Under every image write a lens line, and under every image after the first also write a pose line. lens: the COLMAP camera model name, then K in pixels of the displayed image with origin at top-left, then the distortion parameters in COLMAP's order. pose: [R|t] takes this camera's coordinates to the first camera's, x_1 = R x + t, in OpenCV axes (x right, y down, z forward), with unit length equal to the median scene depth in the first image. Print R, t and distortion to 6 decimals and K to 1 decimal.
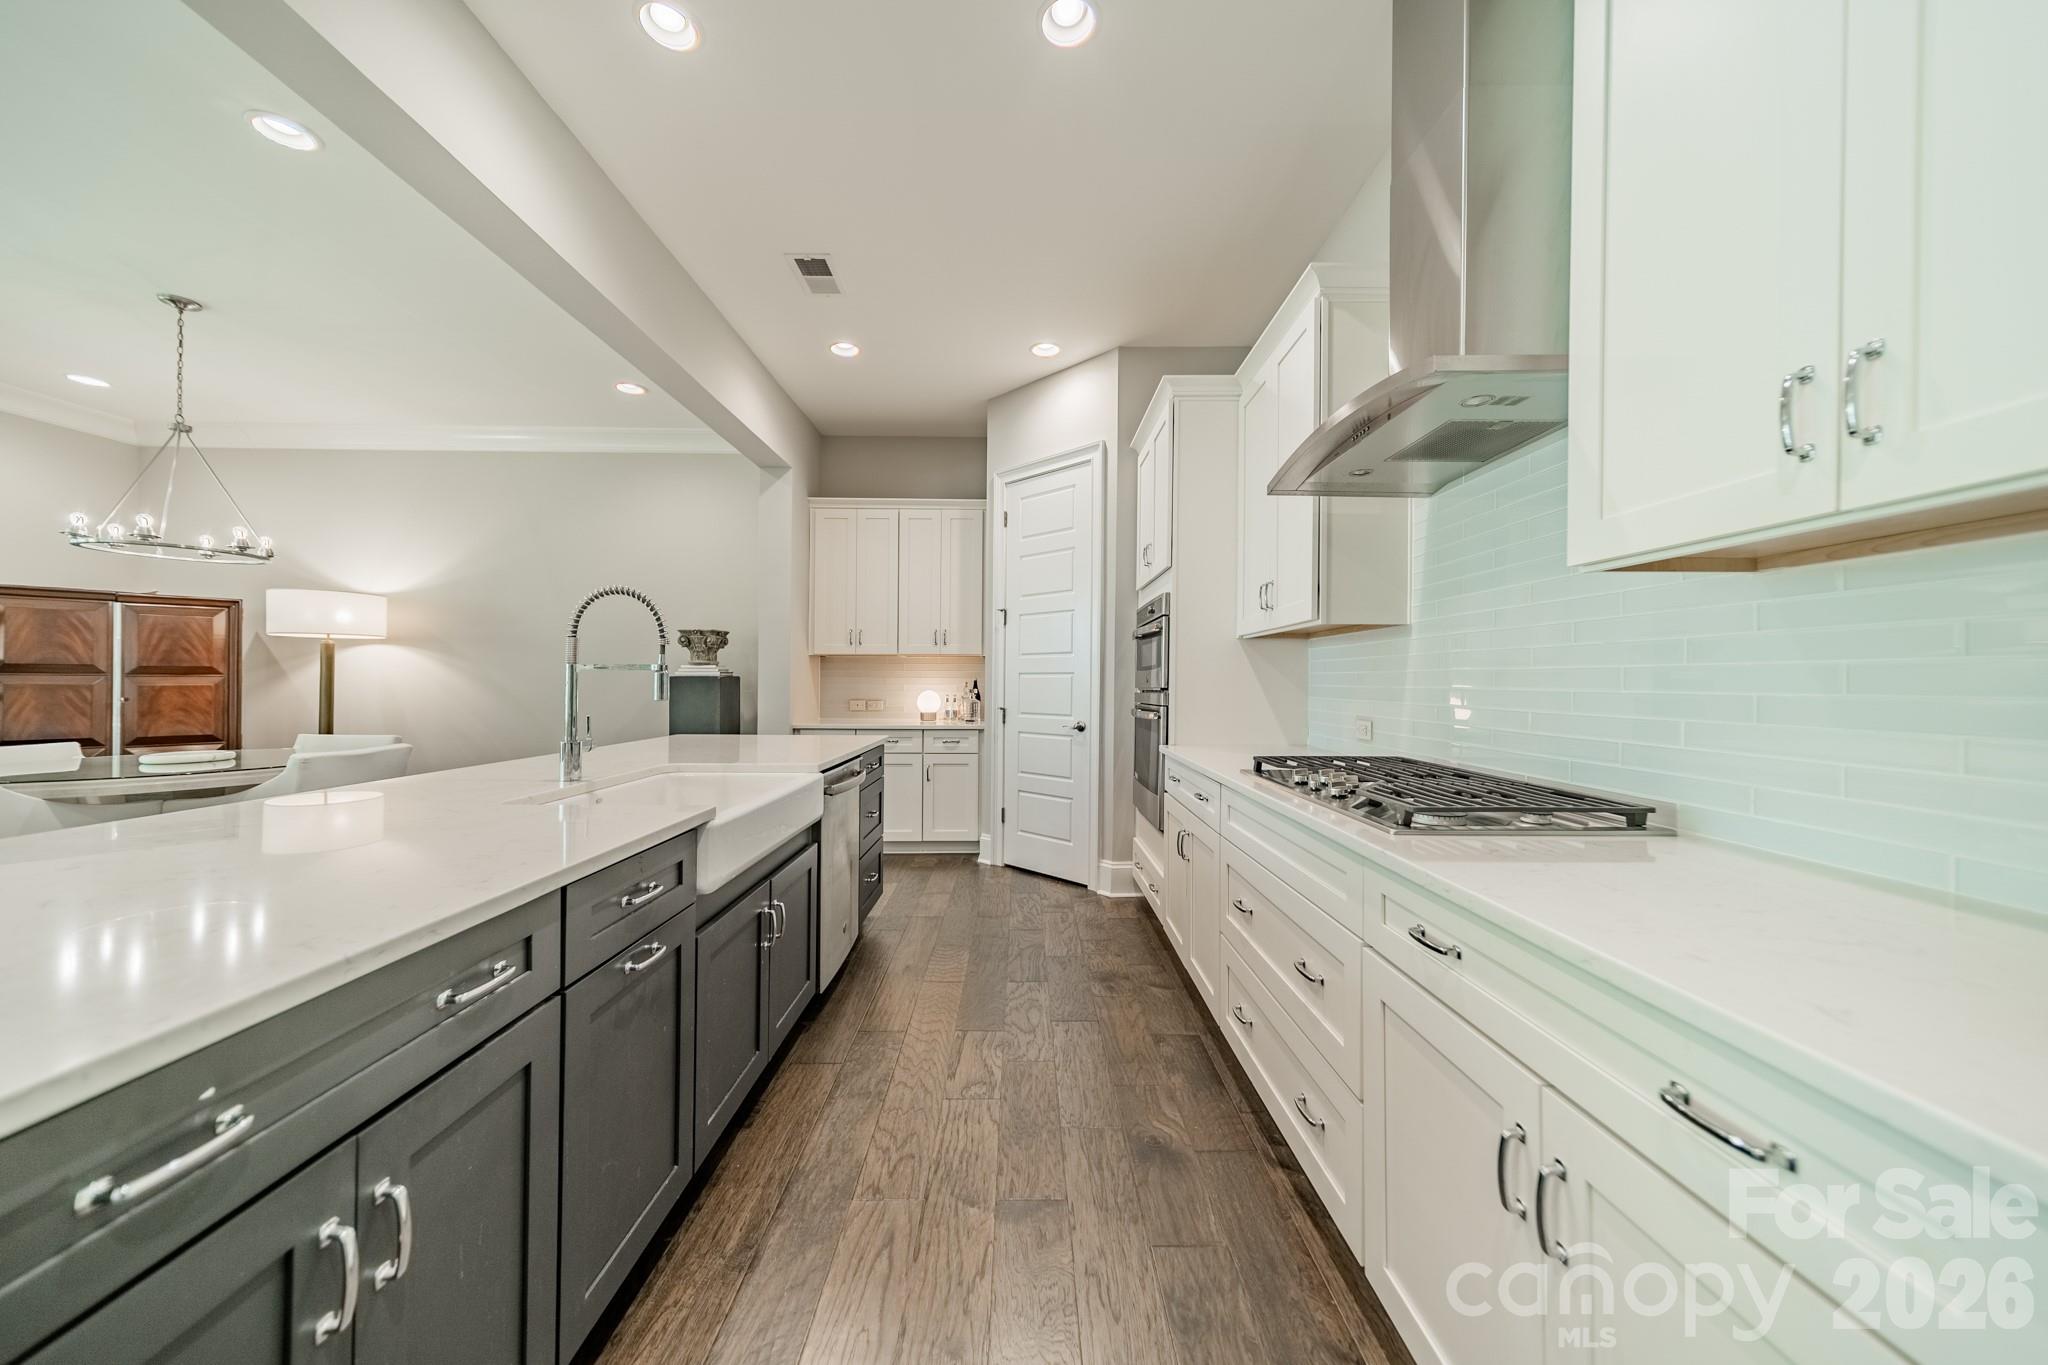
lens RADIAL K [[724.7, 0, 1028.3], [0, 724.7, 678.0], [0, 0, 1]] dist [0.005954, 0.000157]
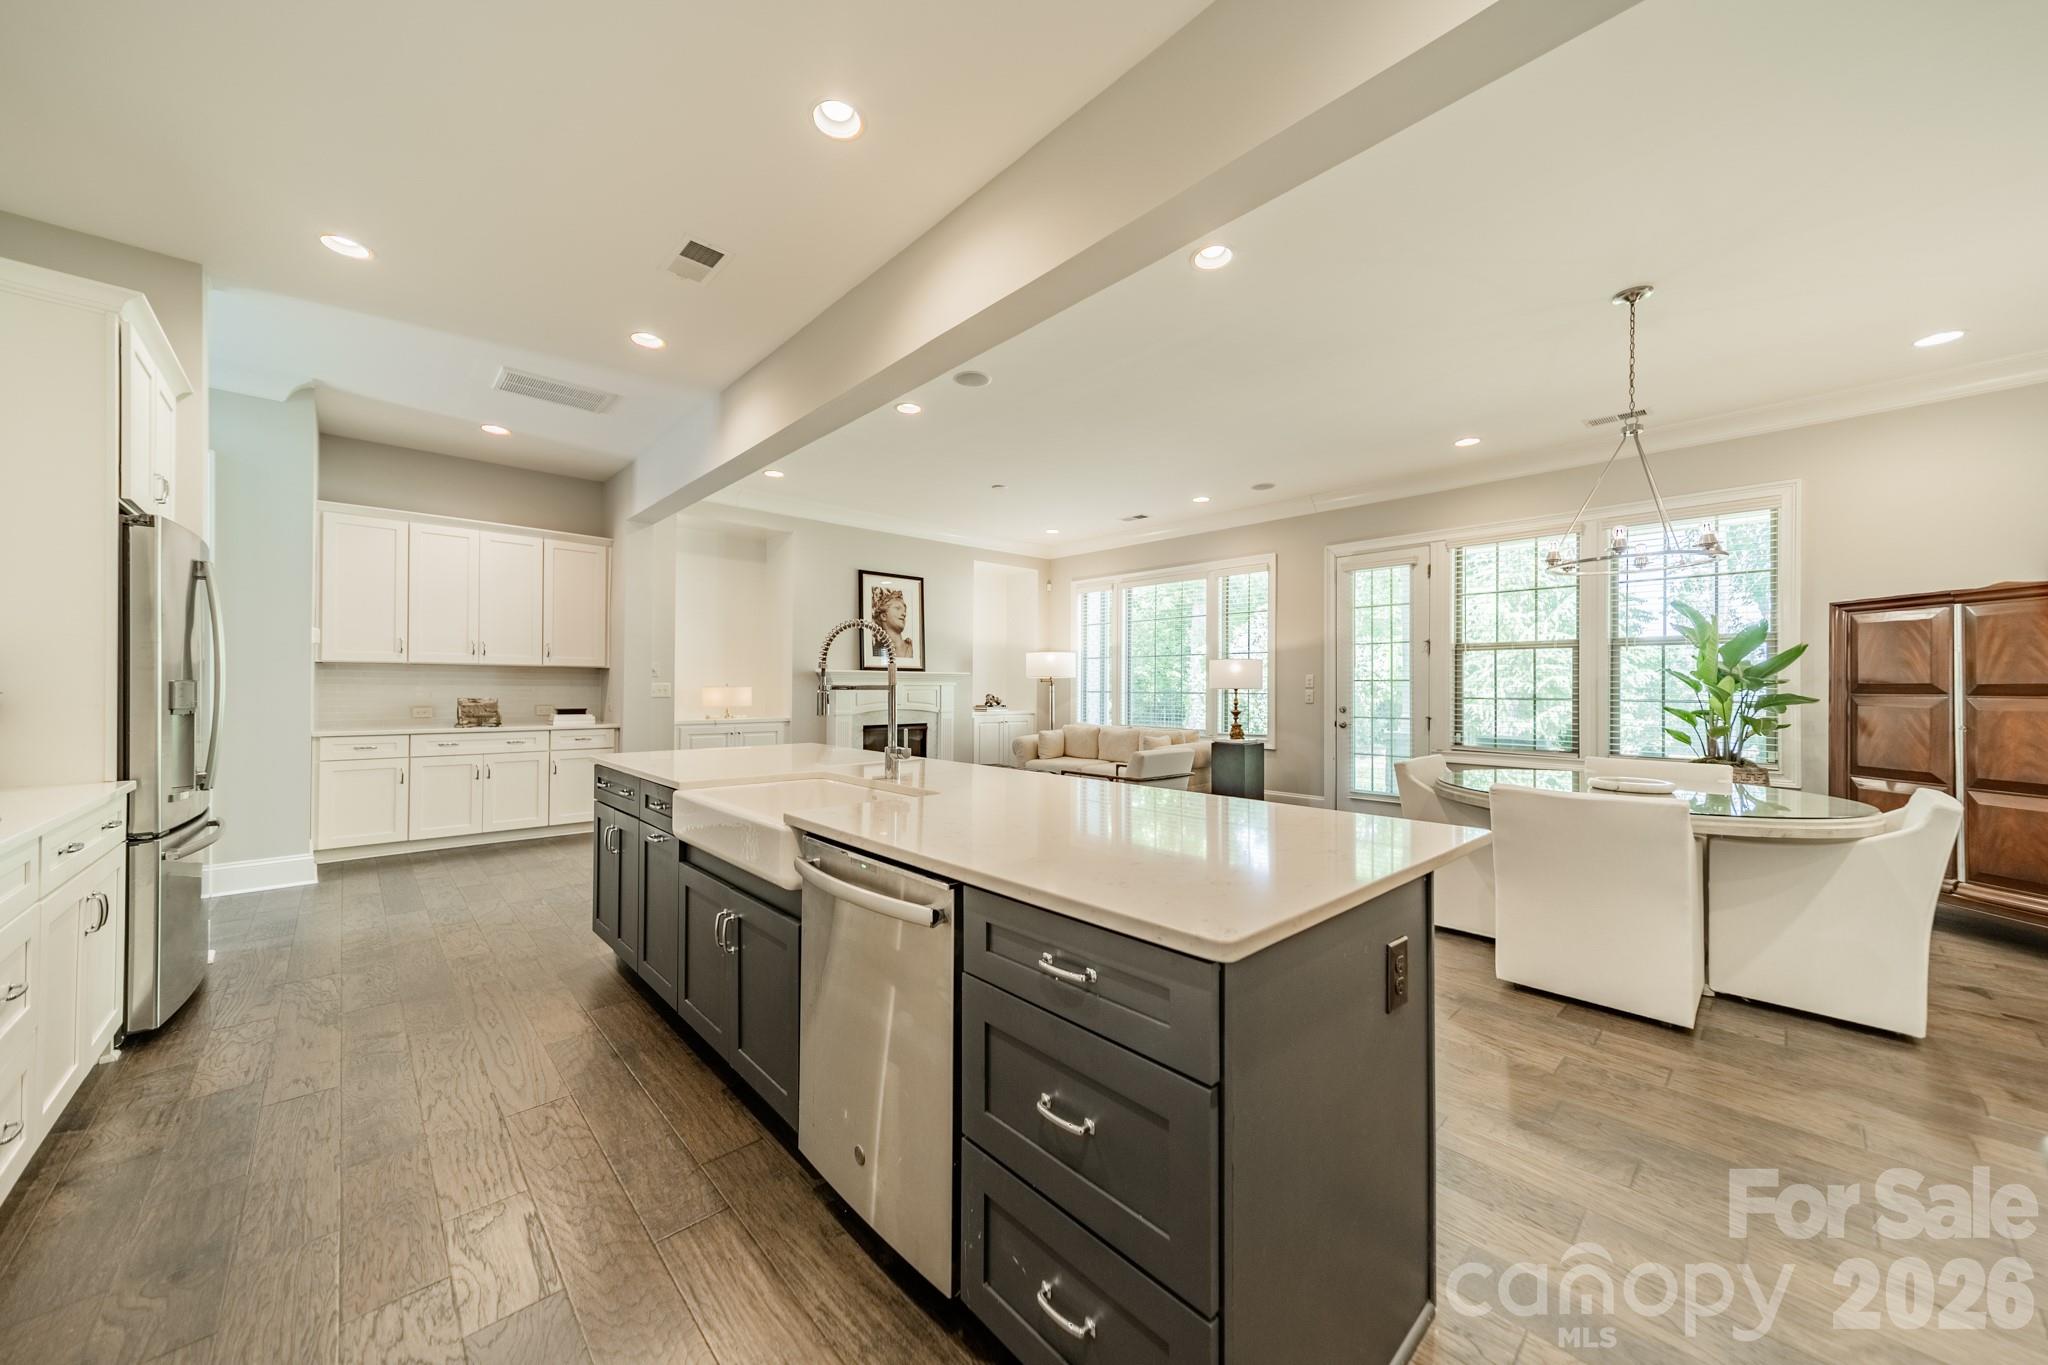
lens RADIAL K [[724.7, 0, 1029.3], [0, 724.7, 686.2], [0, 0, 1]] dist [0.005954, 0.000157]
pose [[-0.734295, -0.008488, -0.678778, 0.018451], [-0.004793, 0.999962, -0.007319, -0.004836], [0.678814, -0.002121, -0.734307, 1.011684]]
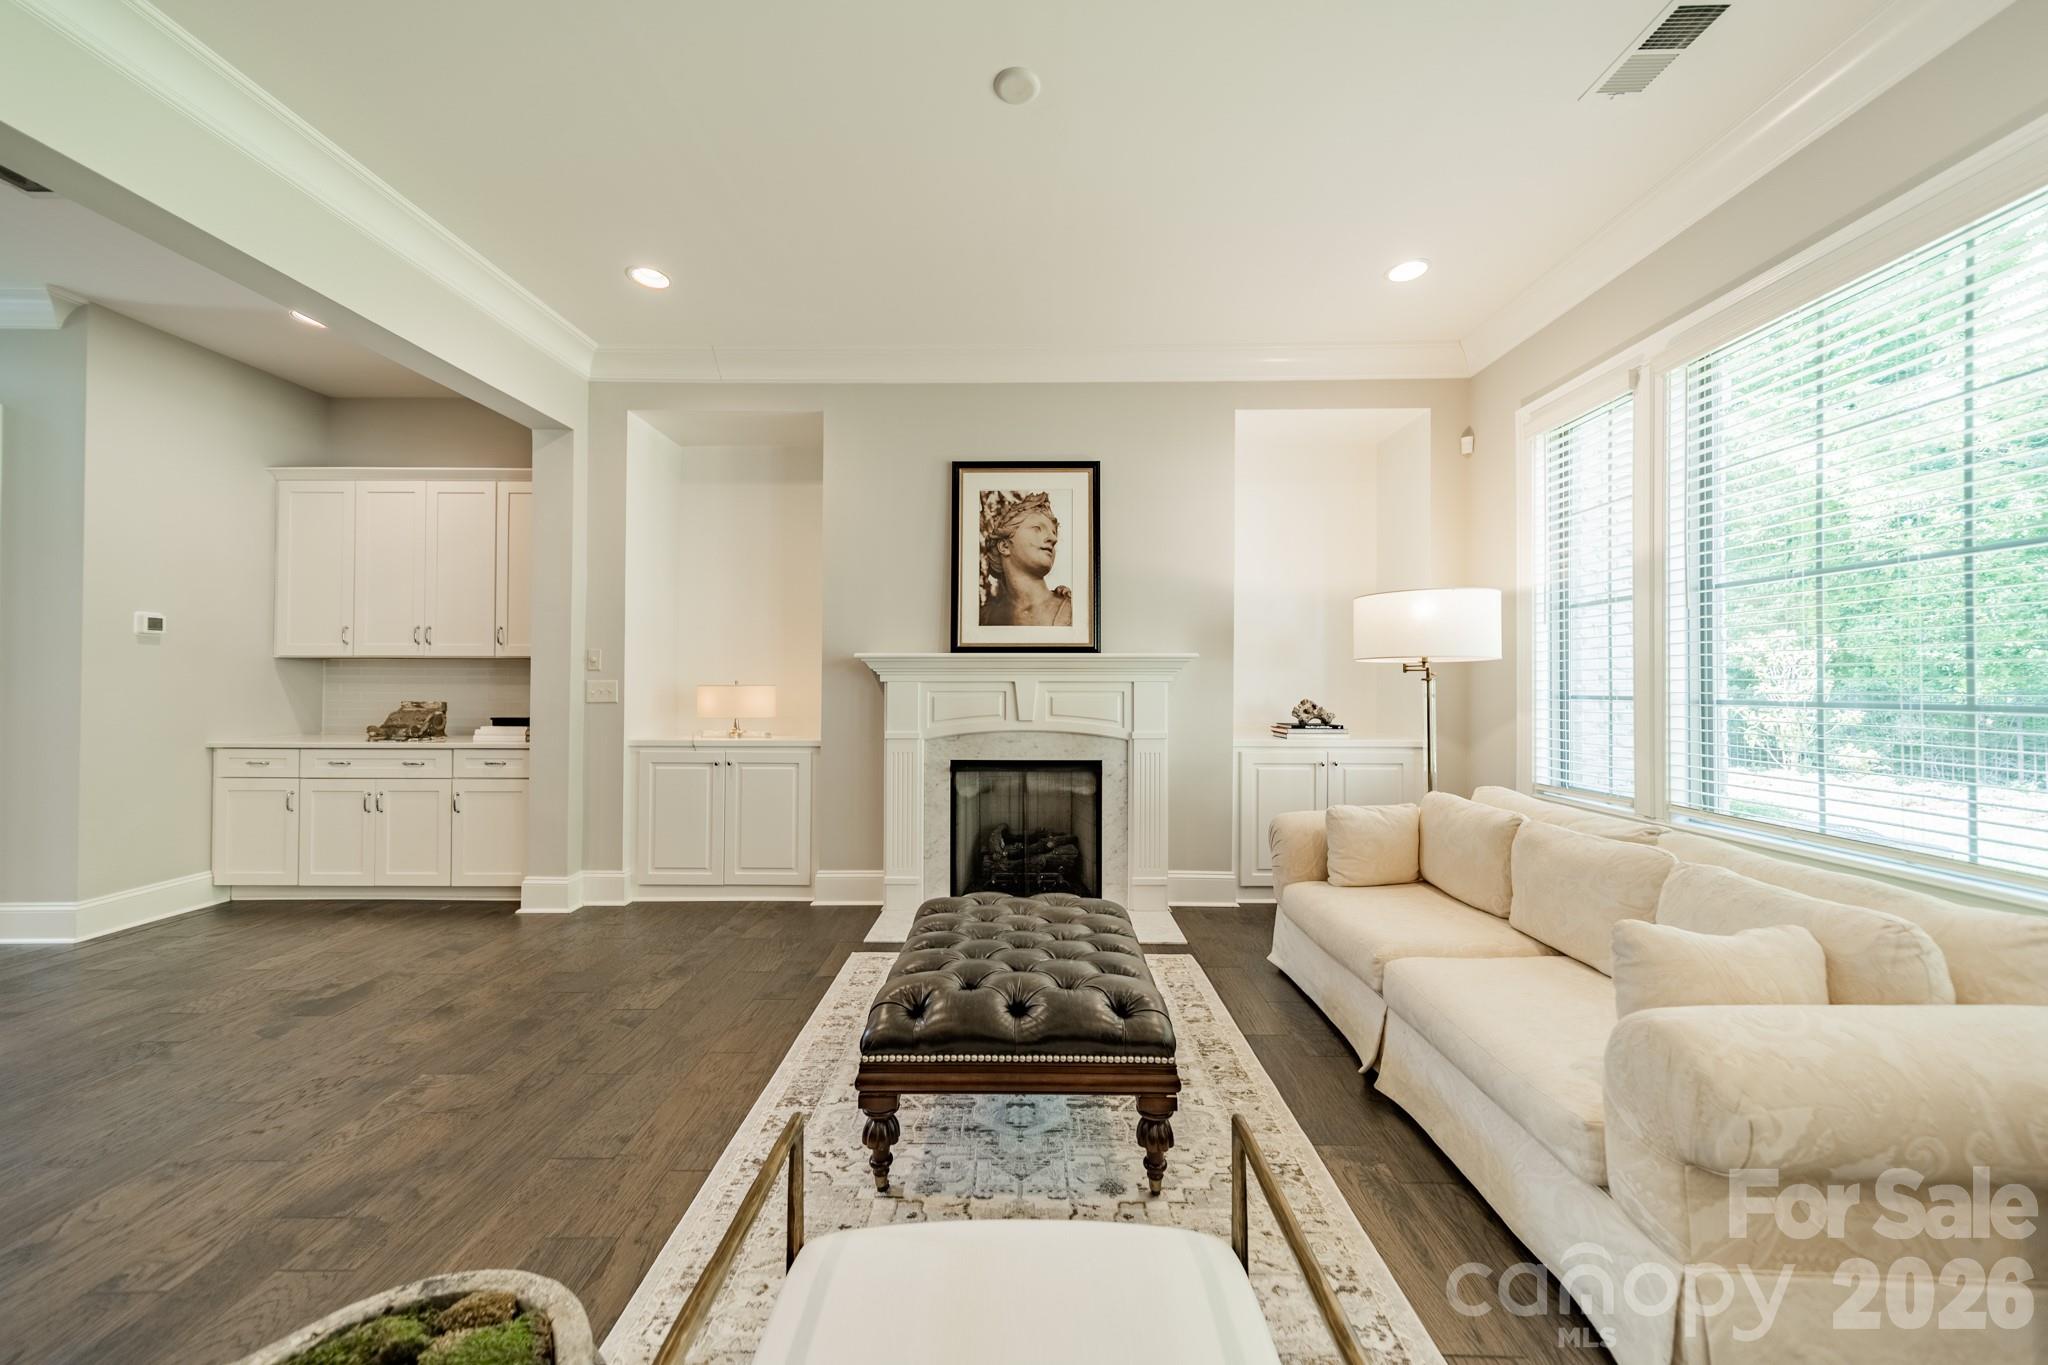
lens RADIAL K [[724.7, 0, 1022.2], [0, 724.7, 674.7], [0, 0, 1]] dist [0.005954, 0.000157]
pose [[-0.999802, -0.004790, 0.019334, -1.033000], [-0.005115, 0.999846, -0.016779, -0.012651], [-0.019251, -0.016875, -0.999672, 0.321941]]
